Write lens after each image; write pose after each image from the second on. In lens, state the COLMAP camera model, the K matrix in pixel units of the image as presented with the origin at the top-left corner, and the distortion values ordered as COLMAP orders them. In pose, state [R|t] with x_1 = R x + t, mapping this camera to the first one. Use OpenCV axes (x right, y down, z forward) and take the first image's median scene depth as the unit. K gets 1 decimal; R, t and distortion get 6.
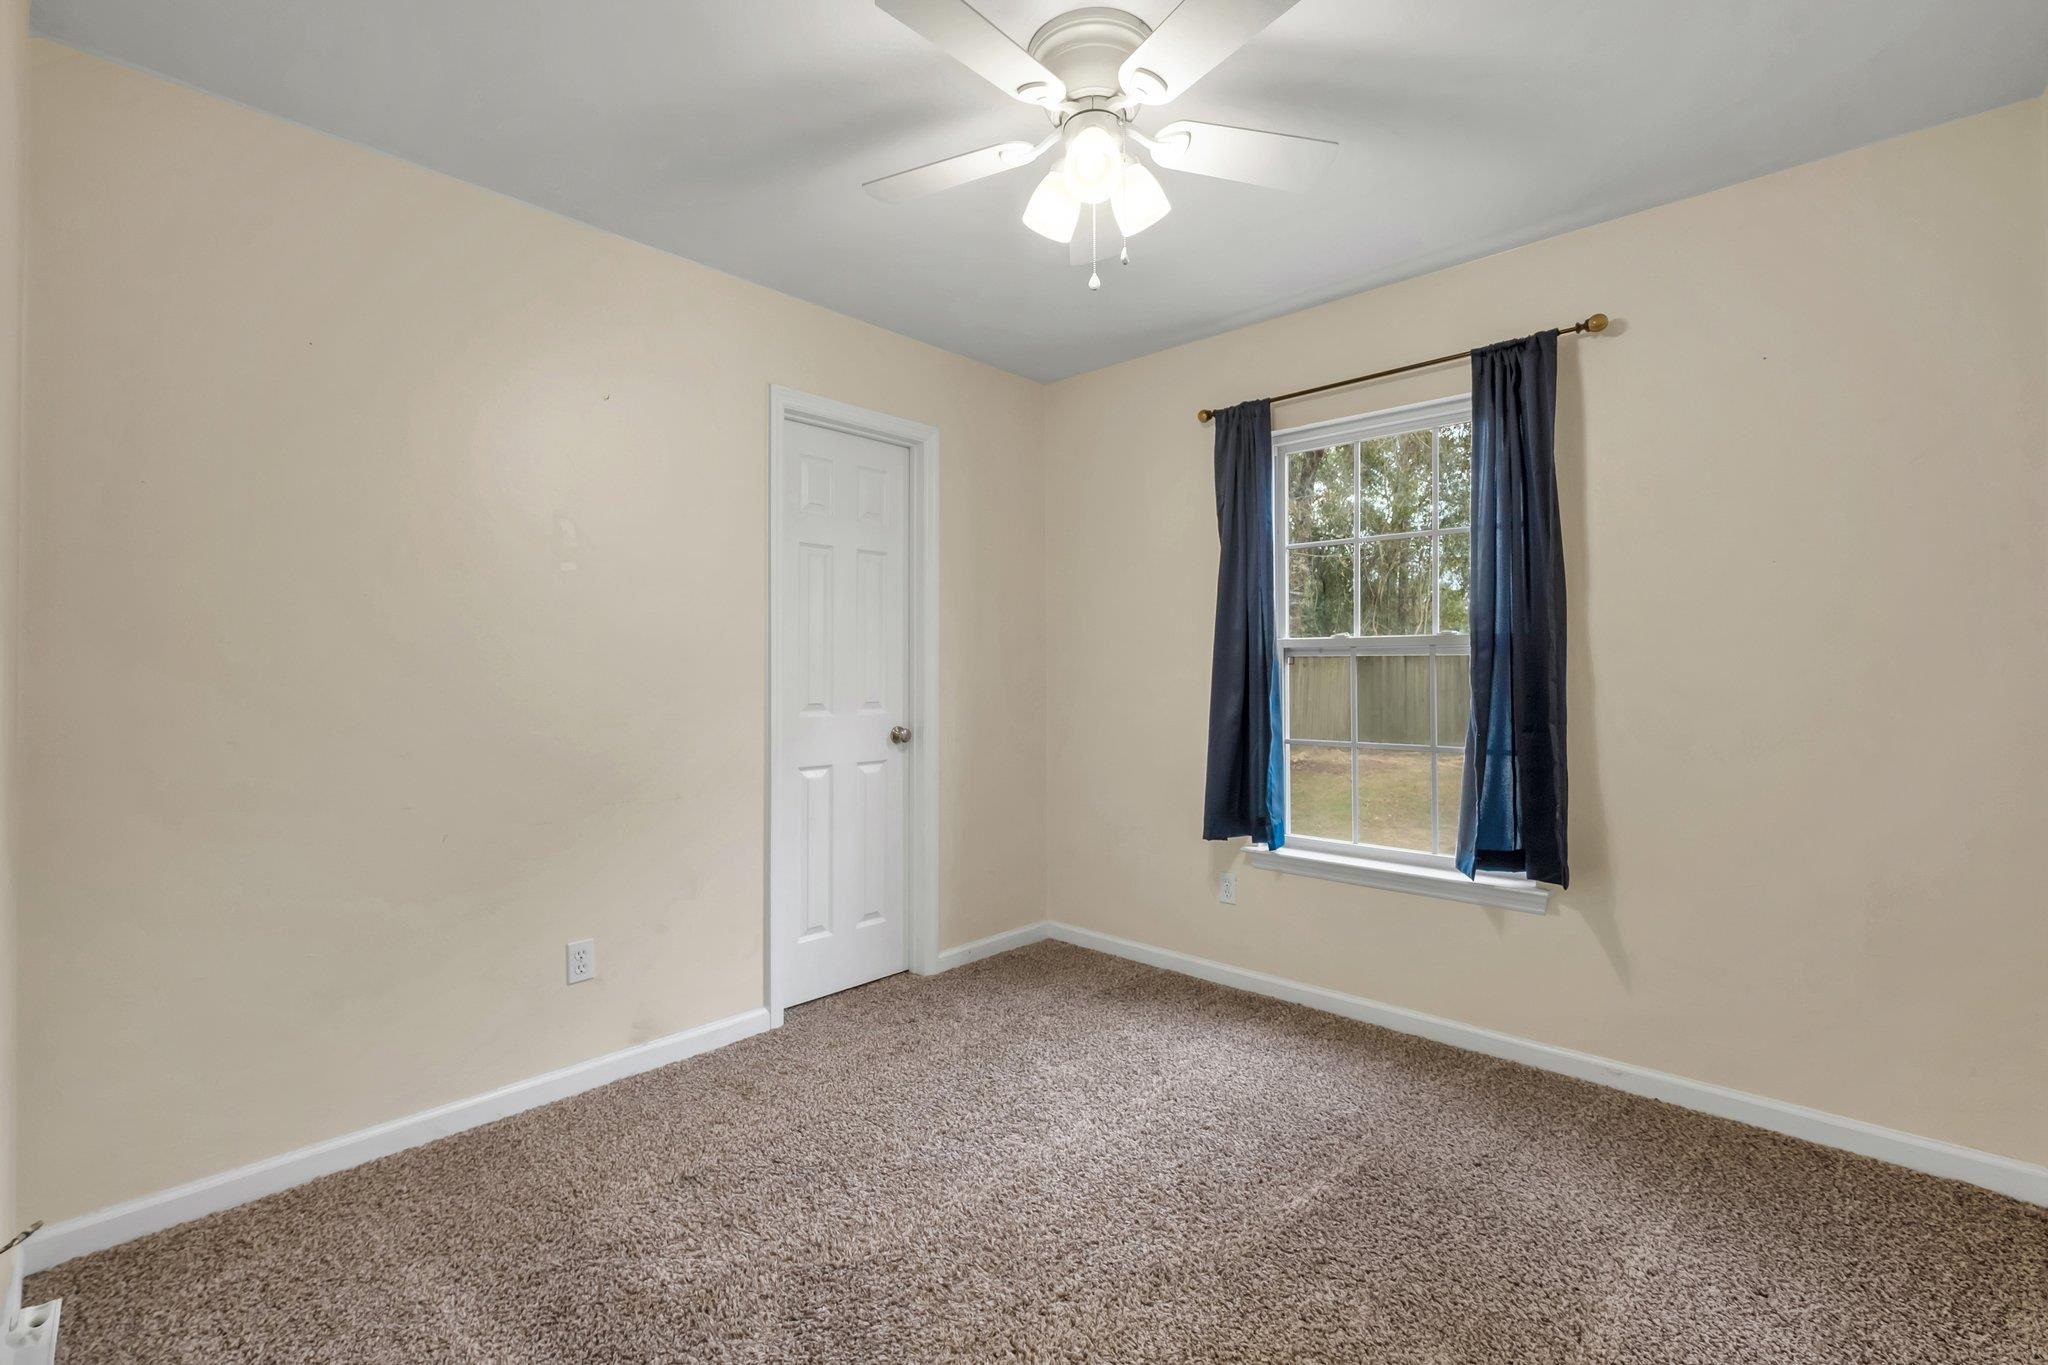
lens RADIAL K [[894.1, 0, 1029.9], [0, 894.1, 670.7], [0, 0, 1]] dist [-0.000943, -0.000152]
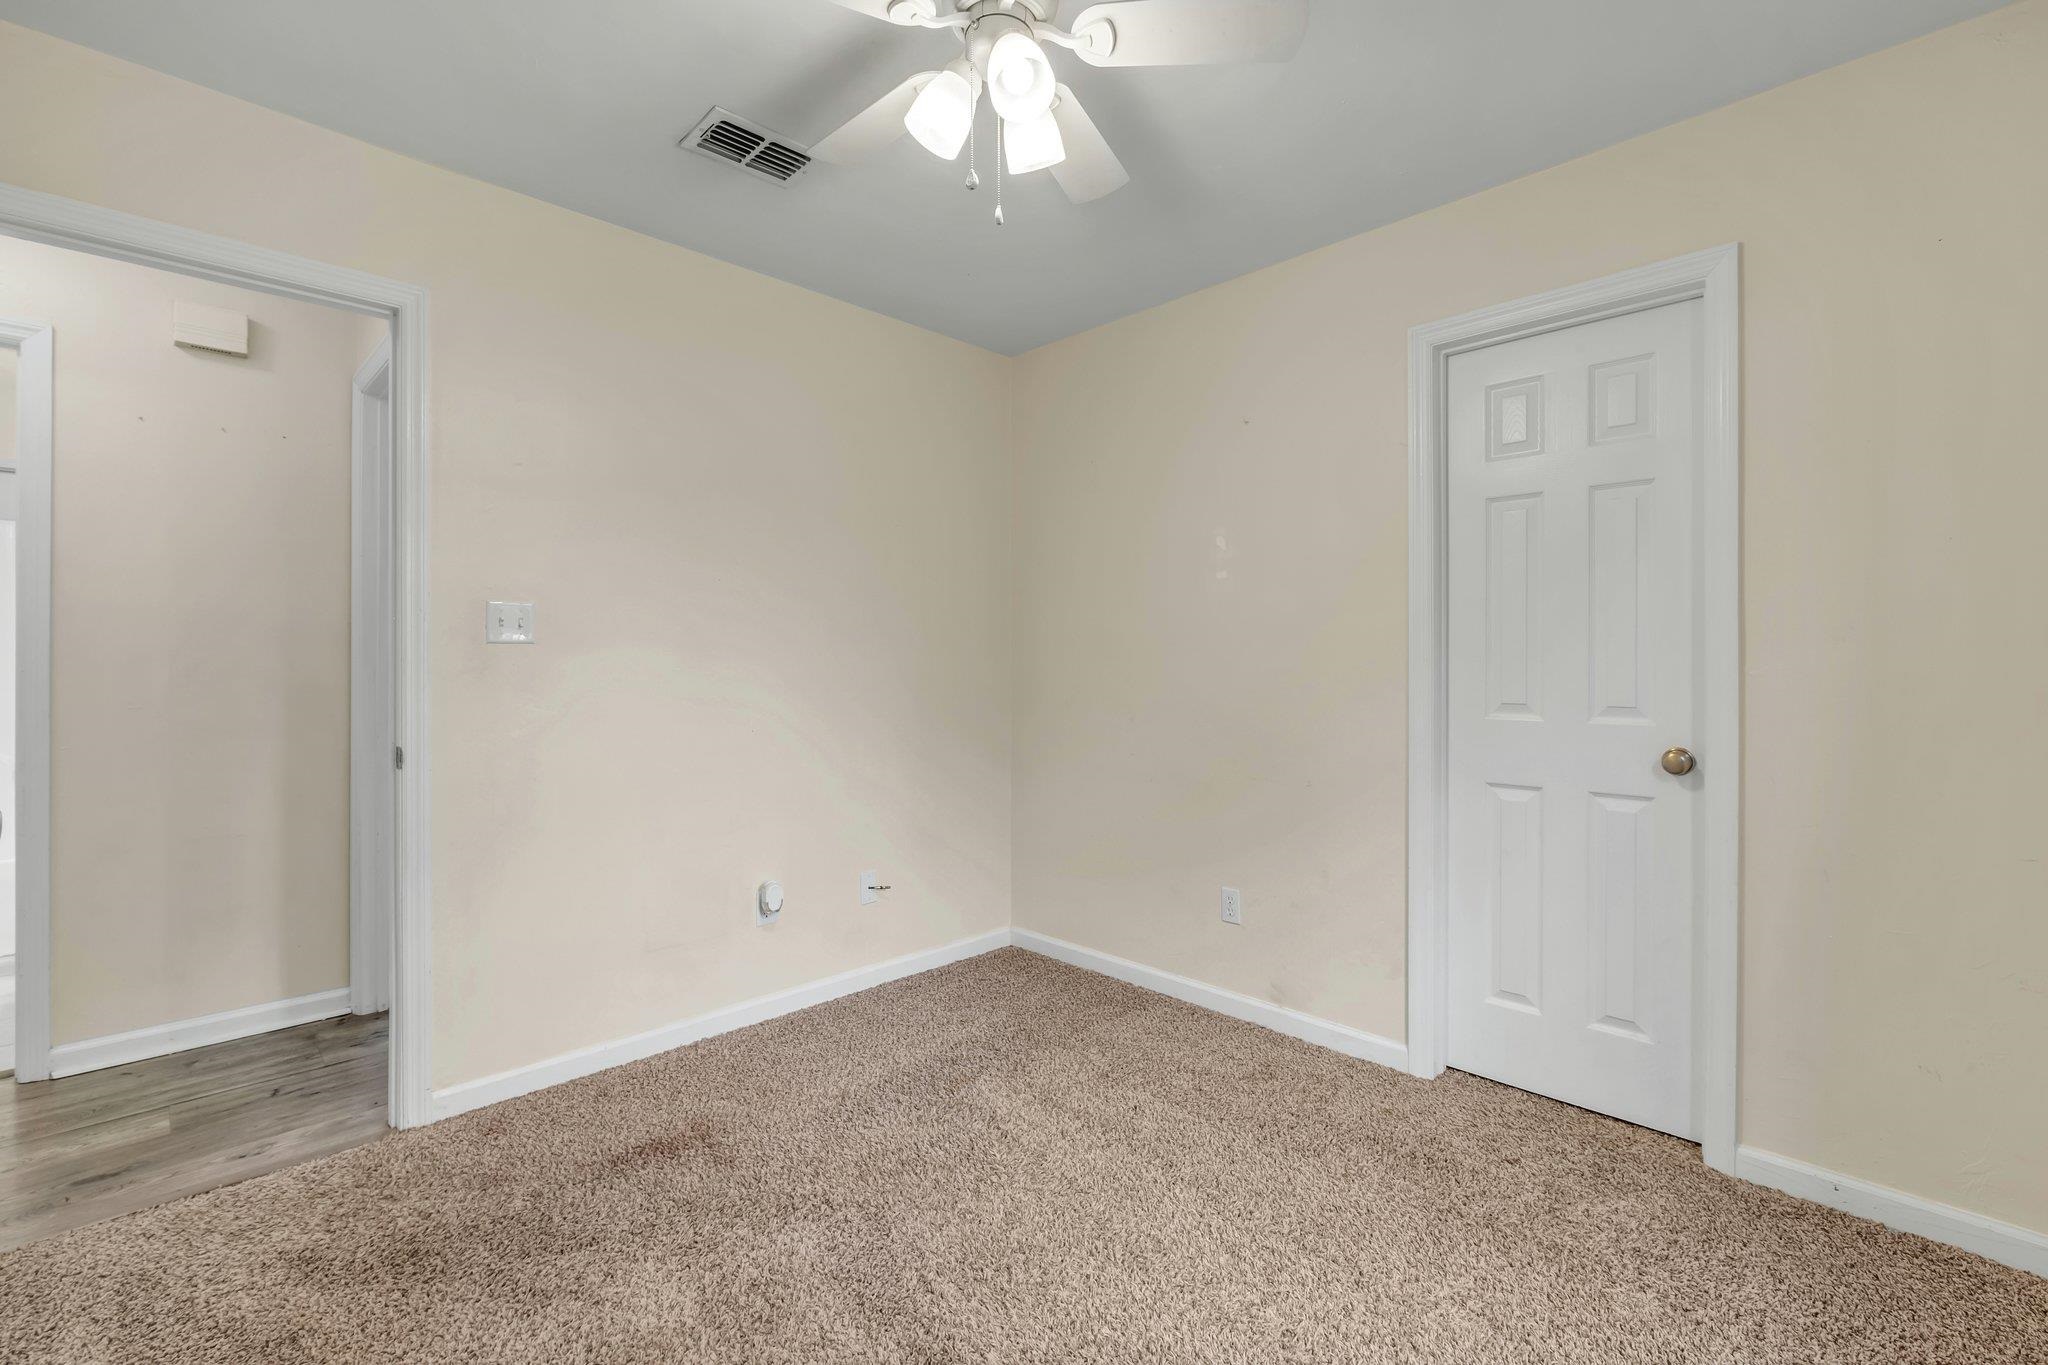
lens RADIAL K [[912.8, 0, 1030.3], [0, 912.8, 676.3], [0, 0, 1]] dist [0.001964, -0.000051]
pose [[-0.057980, 0.016766, -0.998177, 0.569000], [0.005971, 0.999847, 0.016447, -0.001546], [0.998300, -0.005007, -0.058071, 0.636566]]
